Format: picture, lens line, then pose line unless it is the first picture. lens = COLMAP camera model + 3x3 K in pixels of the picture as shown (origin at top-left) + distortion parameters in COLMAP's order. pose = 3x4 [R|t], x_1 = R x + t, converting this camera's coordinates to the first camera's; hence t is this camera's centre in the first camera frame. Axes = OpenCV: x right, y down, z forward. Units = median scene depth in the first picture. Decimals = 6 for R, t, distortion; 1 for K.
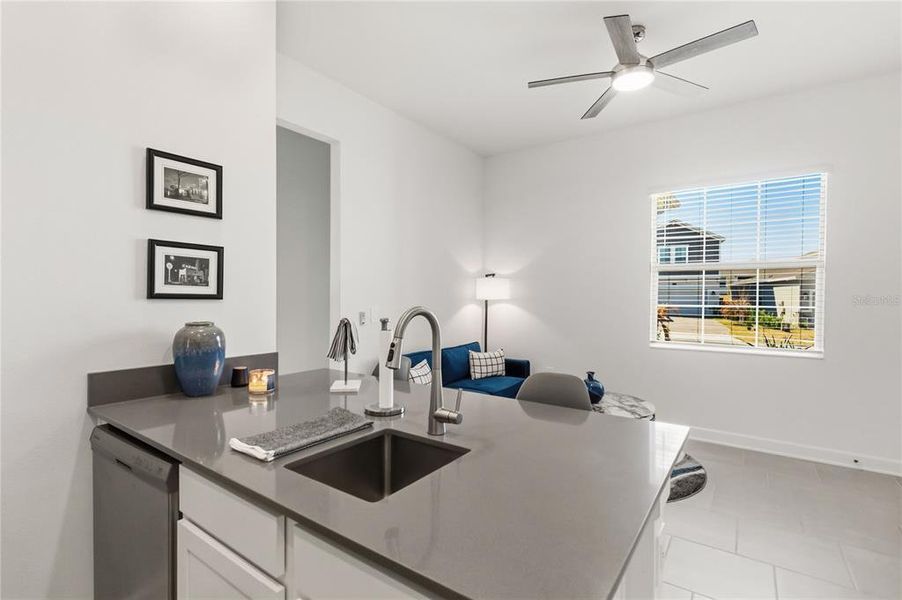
lens RADIAL K [[421.9, 0, 451.0], [0, 421.9, 300.0], [0, 0, 1]] dist [-0.000793, -0.000080]
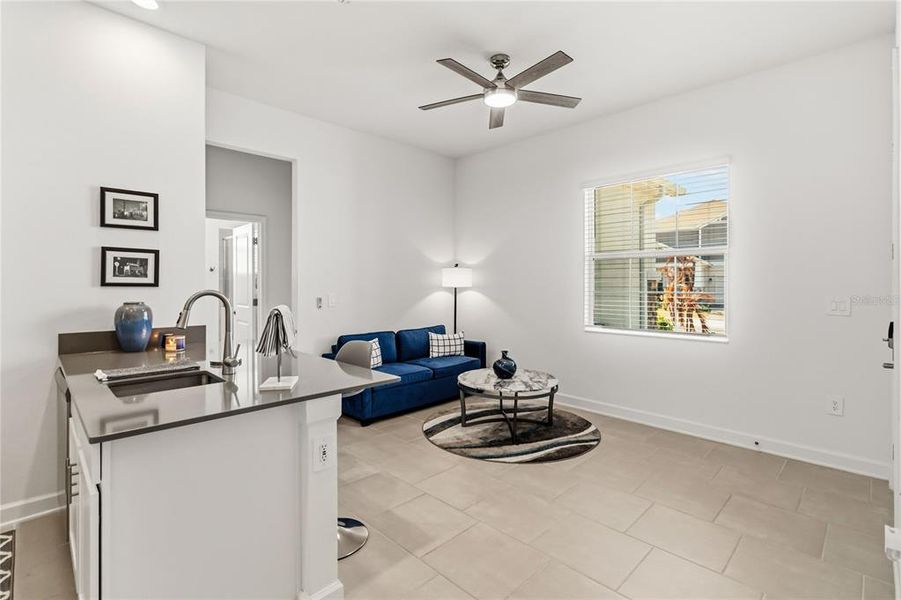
lens RADIAL K [[421.8, 0, 451.1], [0, 421.8, 283.0], [0, 0, 1]] dist [0.000000, -0.000036]
pose [[0.985504, -0.004509, -0.169593, 0.694885], [0.002224, 0.999904, -0.013660, 0.008134], [0.169638, 0.013085, 0.985420, -0.247340]]
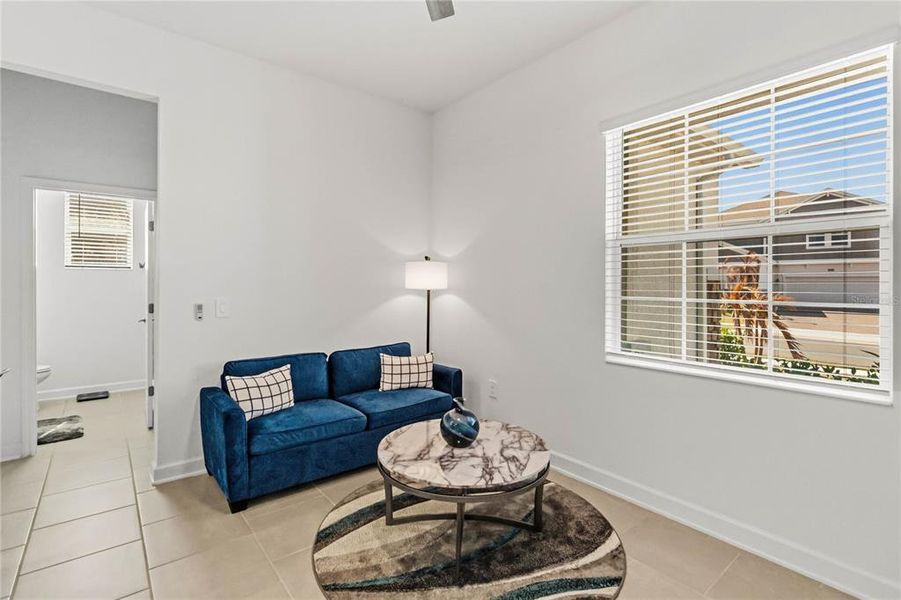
lens RADIAL K [[421.8, 0, 451.1], [0, 421.8, 283.0], [0, 0, 1]] dist [0.000000, -0.000036]
pose [[0.963773, -0.002906, -0.266709, 0.901963], [-0.001541, 0.999863, -0.016463, 0.000519], [0.266720, 0.016278, 0.963636, 0.646151]]
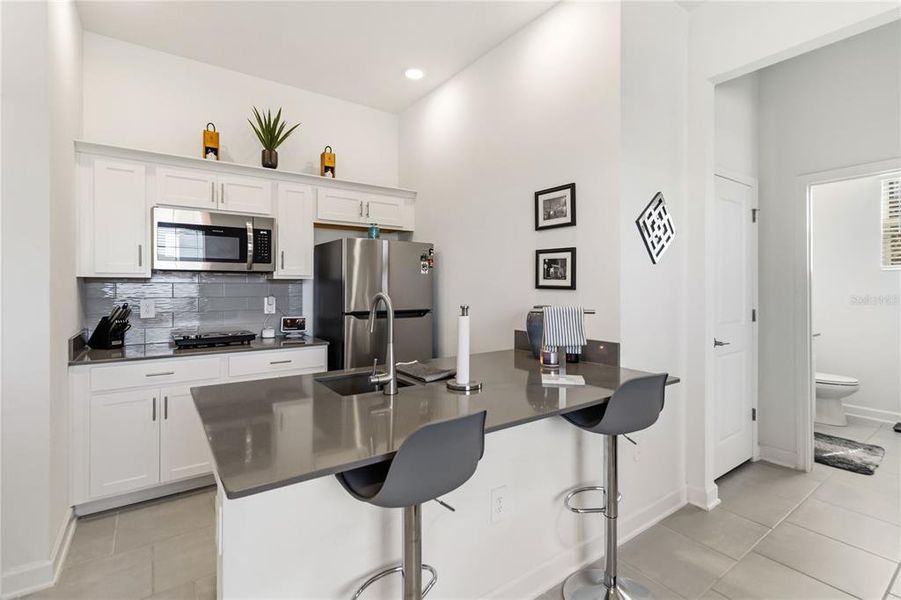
lens RADIAL K [[421.8, 0, 451.1], [0, 421.8, 283.0], [0, 0, 1]] dist [0.000000, -0.000036]
pose [[-0.328711, -0.011102, -0.944365, 0.761859], [-0.013259, 0.999887, -0.007140, -0.008016], [0.944337, 0.010174, -0.328821, 1.089981]]
